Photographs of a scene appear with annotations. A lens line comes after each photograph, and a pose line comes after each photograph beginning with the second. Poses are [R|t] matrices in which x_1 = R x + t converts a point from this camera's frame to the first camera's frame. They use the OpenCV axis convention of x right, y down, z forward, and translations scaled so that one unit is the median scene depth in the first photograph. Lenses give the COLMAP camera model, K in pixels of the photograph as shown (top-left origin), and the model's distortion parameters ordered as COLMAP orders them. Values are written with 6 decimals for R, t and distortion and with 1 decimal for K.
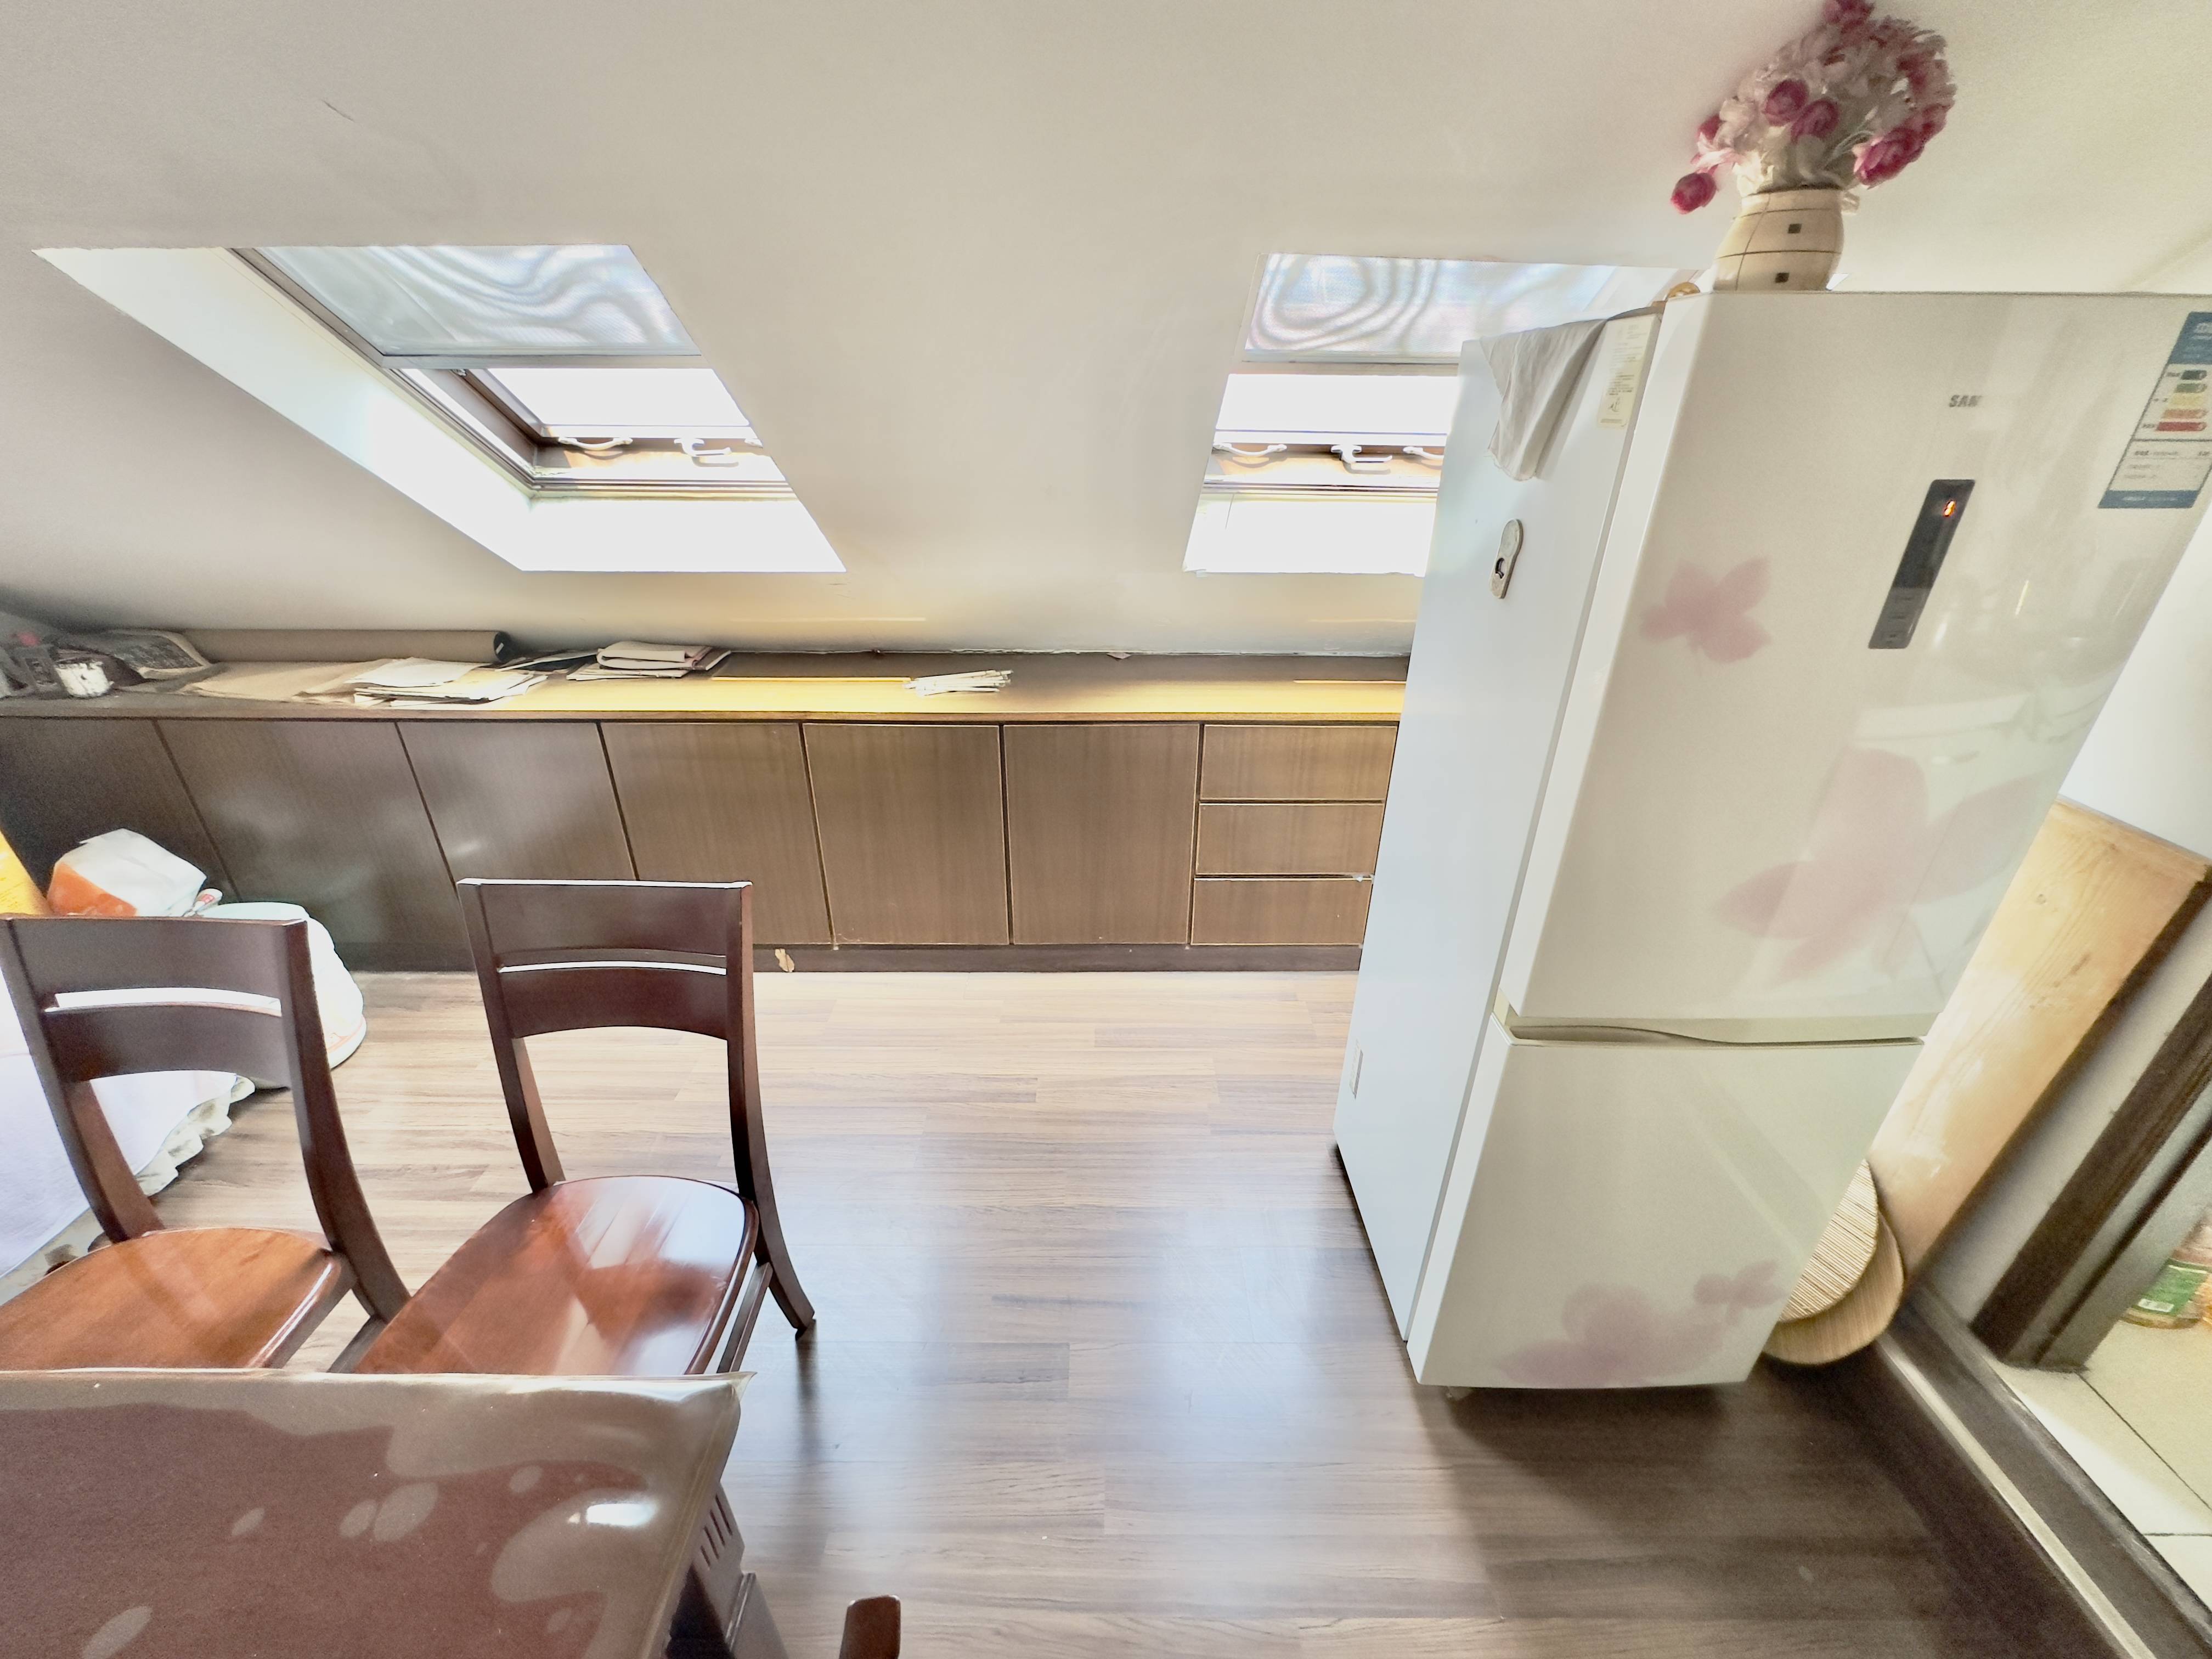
lens RADIAL K [[881.5, 0, 1100.2], [0, 881.5, 830.7], [0, 0, 1]] dist [-0.004384, -0.000510]
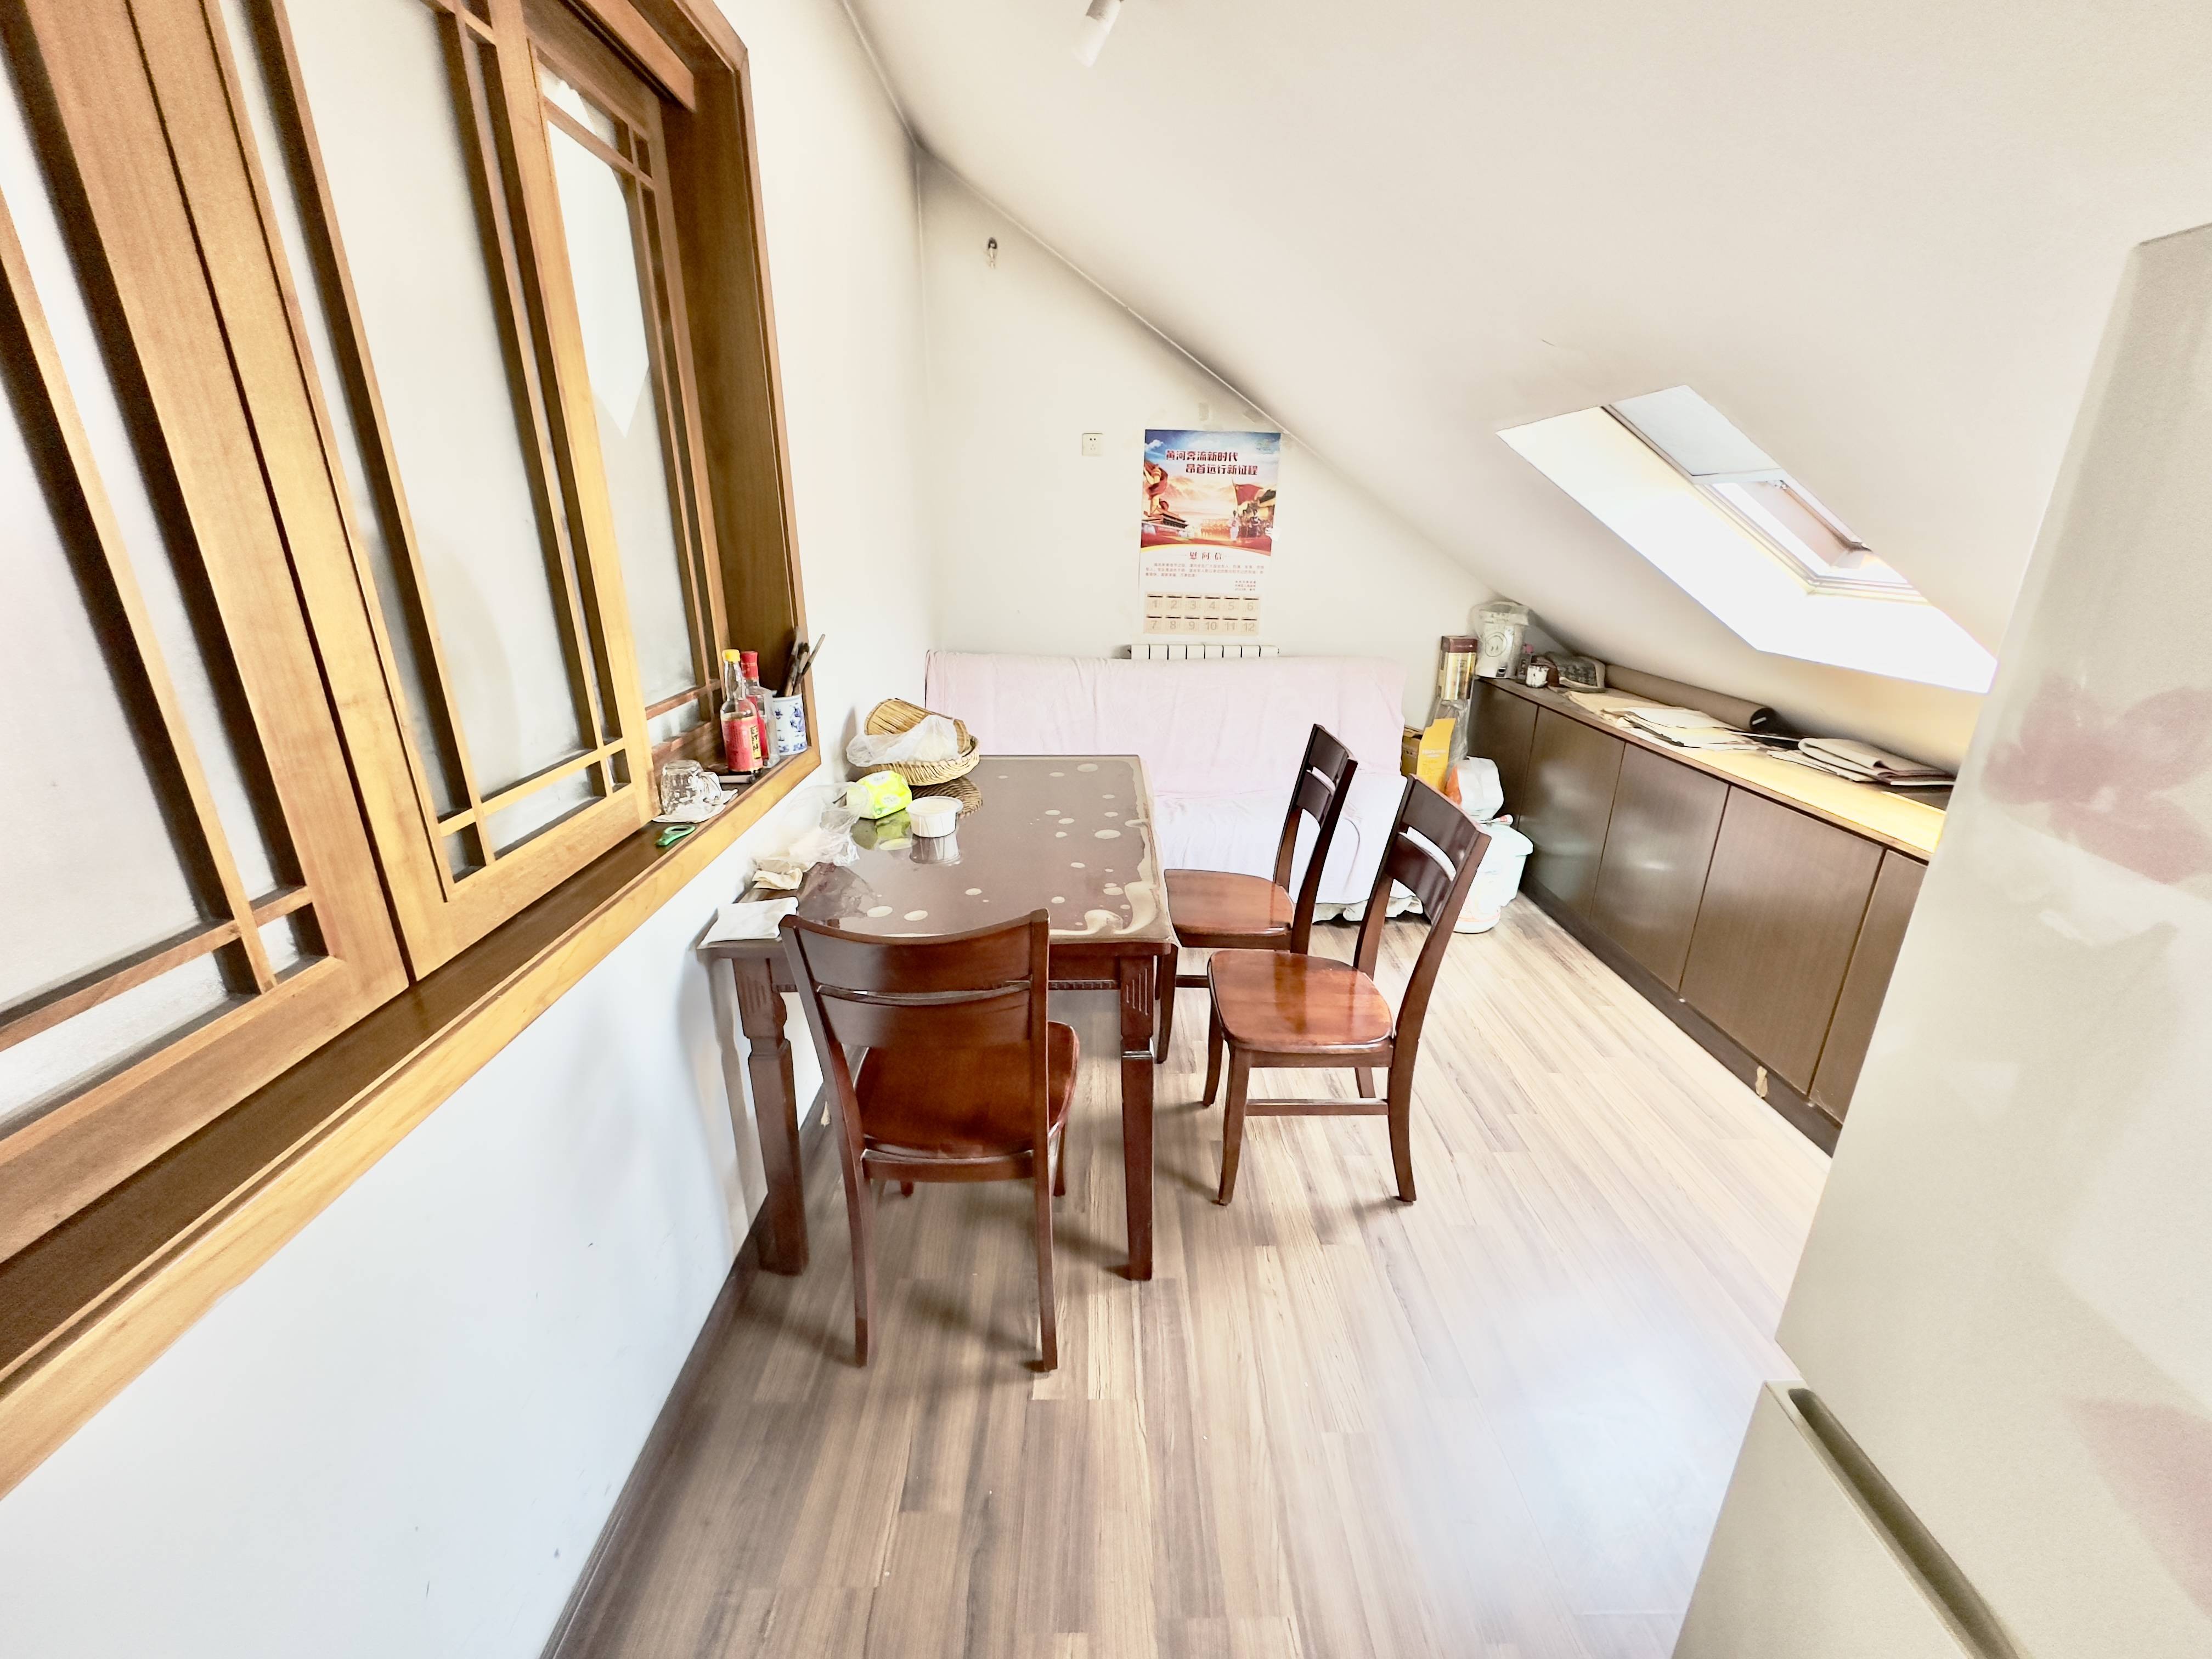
lens RADIAL K [[881.5, 0, 1103.5], [0, 881.5, 829.7], [0, 0, 1]] dist [-0.004384, -0.000510]
pose [[0.009110, 0.321669, -0.946808, 0.451851], [-0.446979, 0.848299, 0.283900, -0.033014], [0.894498, 0.420617, 0.151507, 0.133710]]
